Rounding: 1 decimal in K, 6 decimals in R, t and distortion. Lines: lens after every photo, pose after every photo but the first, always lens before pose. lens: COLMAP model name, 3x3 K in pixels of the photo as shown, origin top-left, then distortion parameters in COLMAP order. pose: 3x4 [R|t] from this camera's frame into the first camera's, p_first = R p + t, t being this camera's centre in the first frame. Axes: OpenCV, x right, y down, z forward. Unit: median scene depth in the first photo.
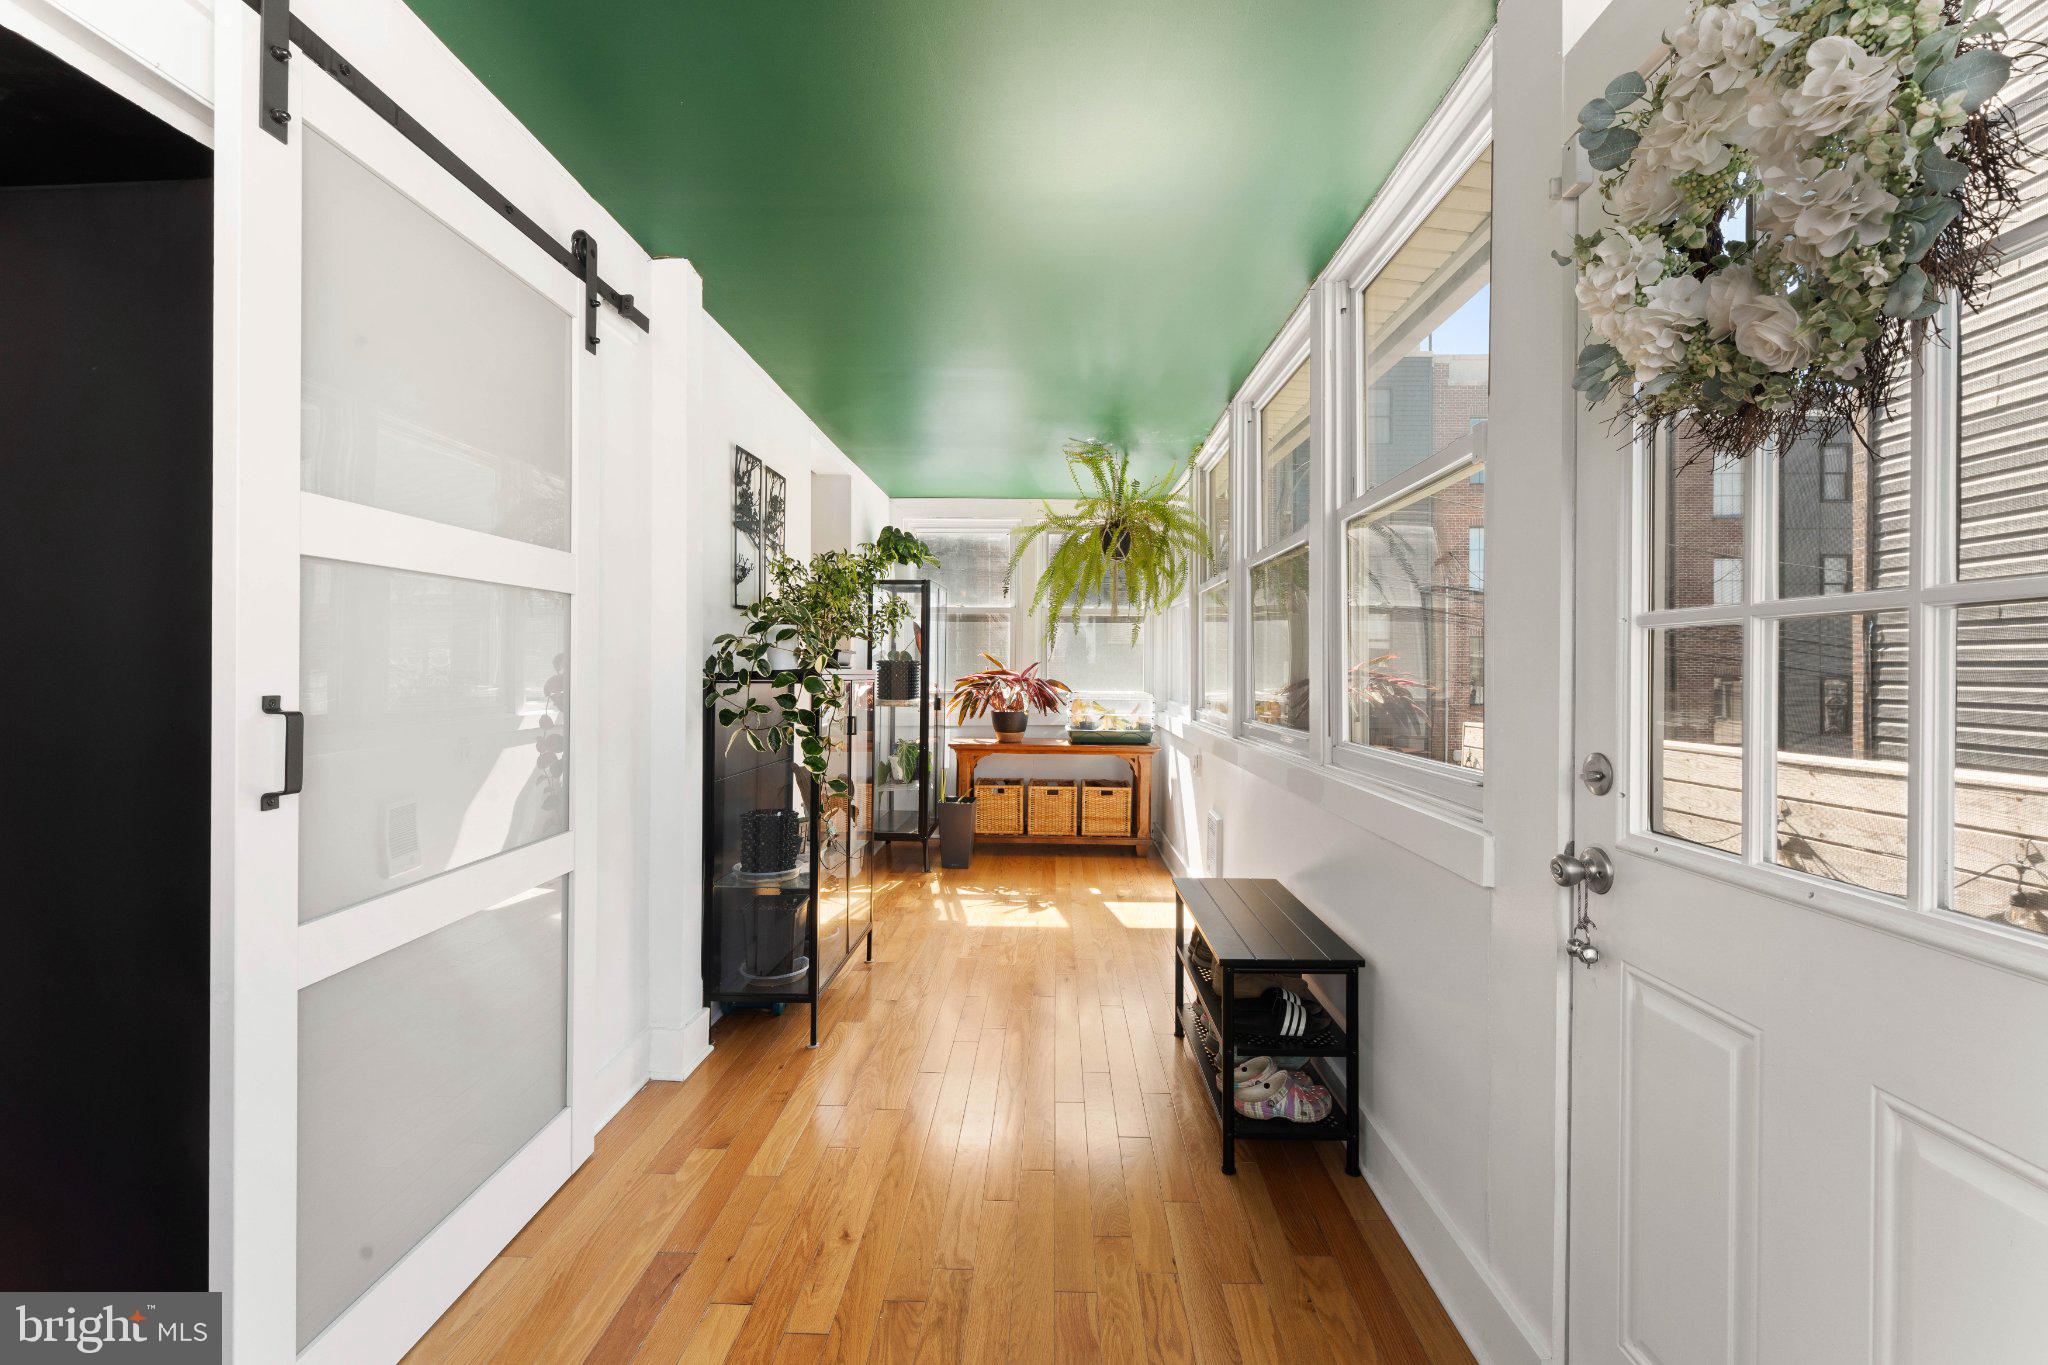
lens RADIAL K [[822.7, 0, 1025.9], [0, 822.7, 657.8], [0, 0, 1]] dist [-0.001703, -0.000151]
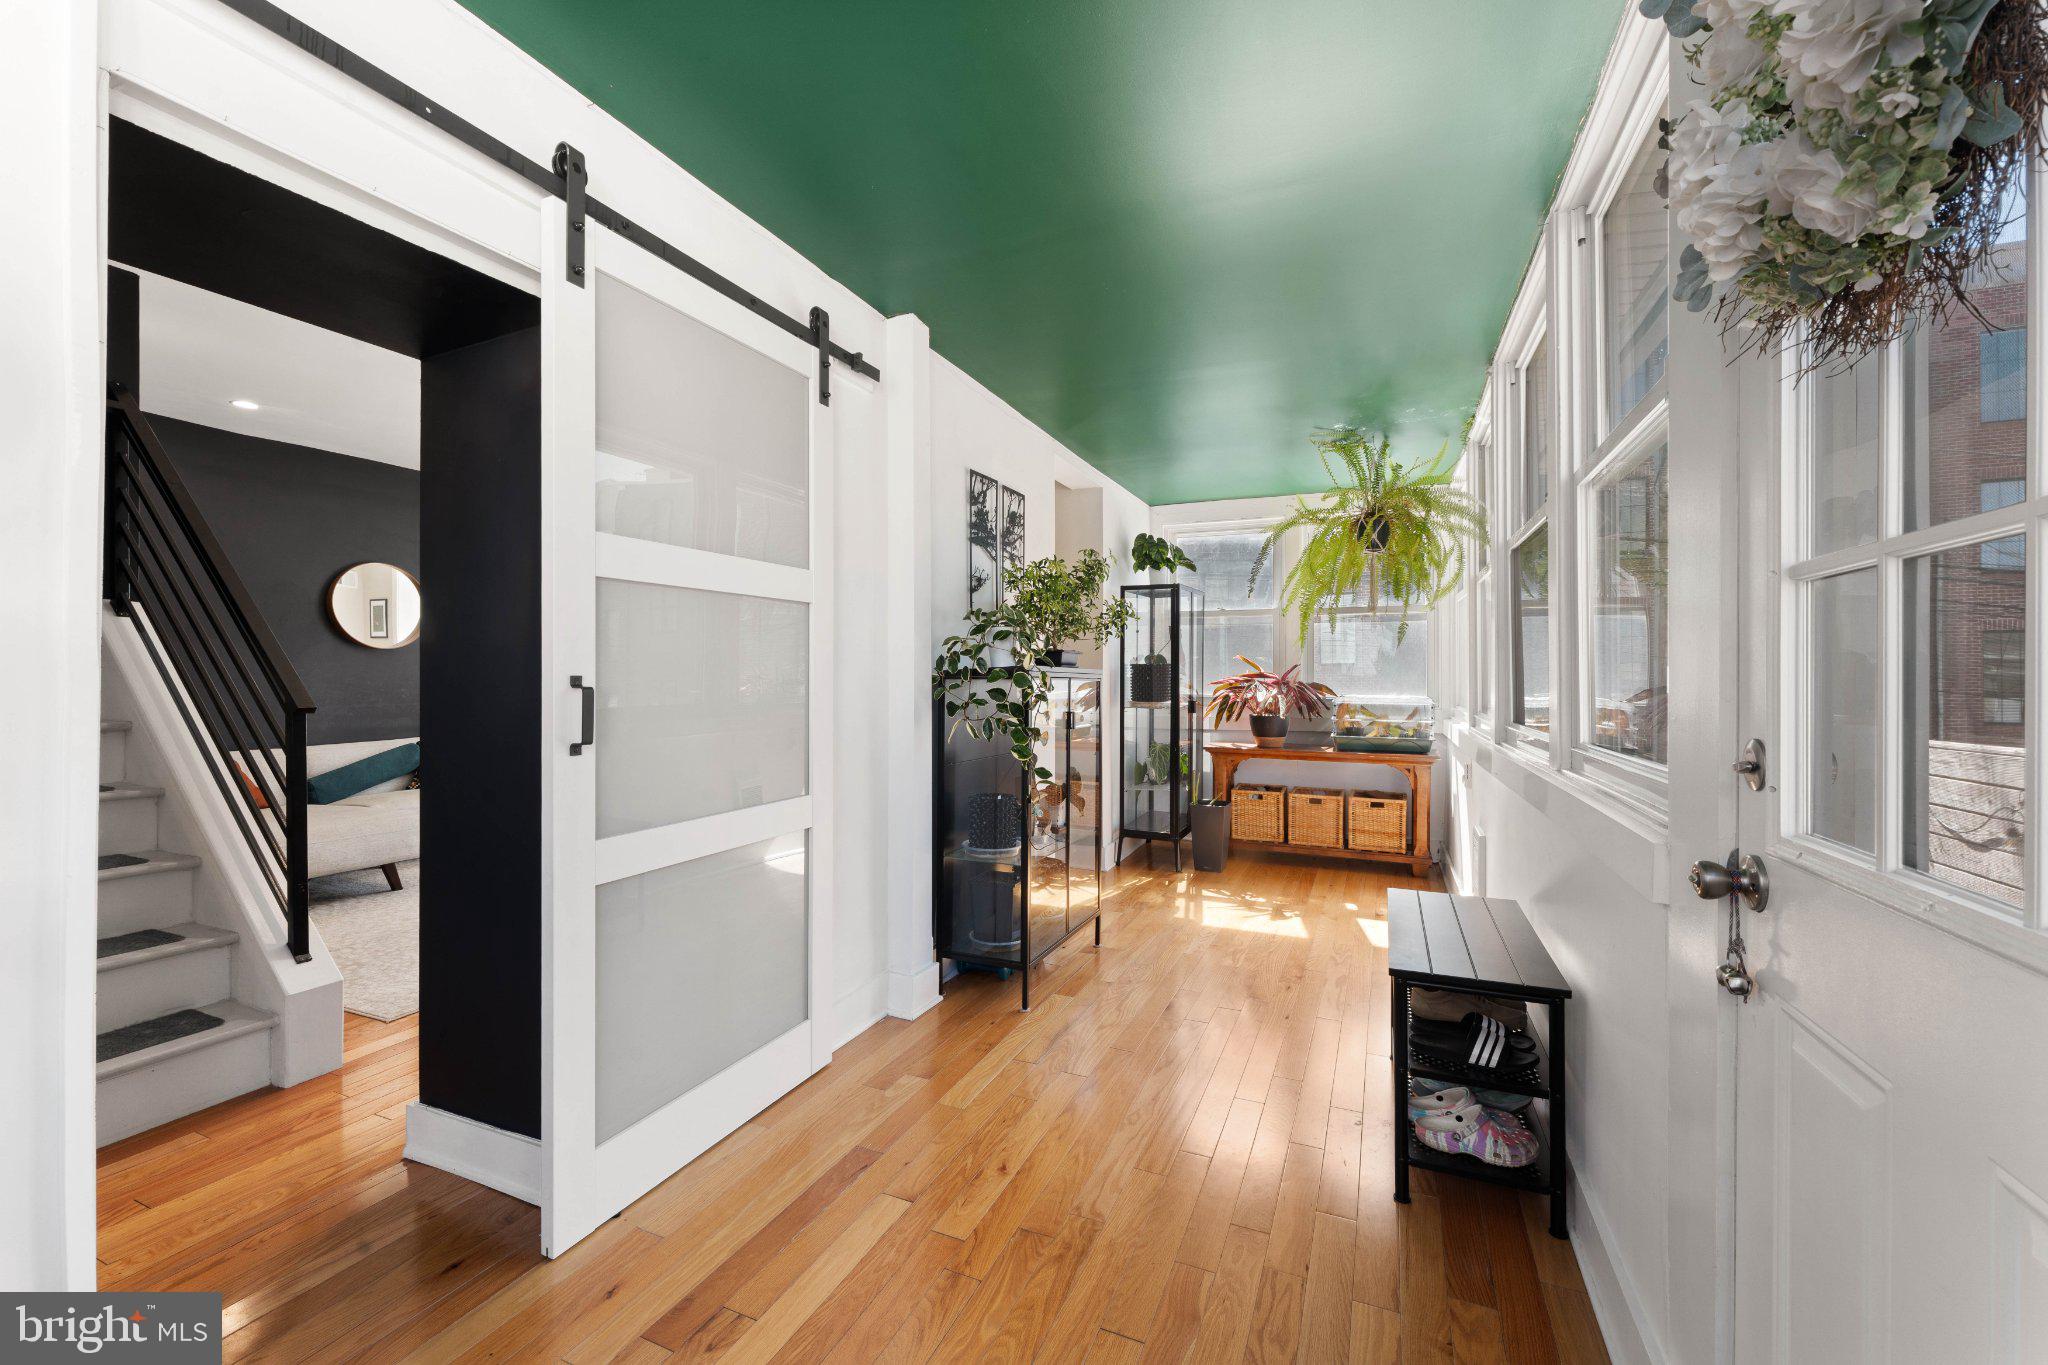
lens RADIAL K [[823.0, 0, 1026.7], [0, 823.0, 667.5], [0, 0, 1]] dist [-0.000615, -0.000034]
pose [[0.925343, -0.009095, -0.379021, 0.158217], [0.007941, 0.999958, -0.004608, 0.020193], [0.379047, 0.001254, 0.925377, -0.012994]]
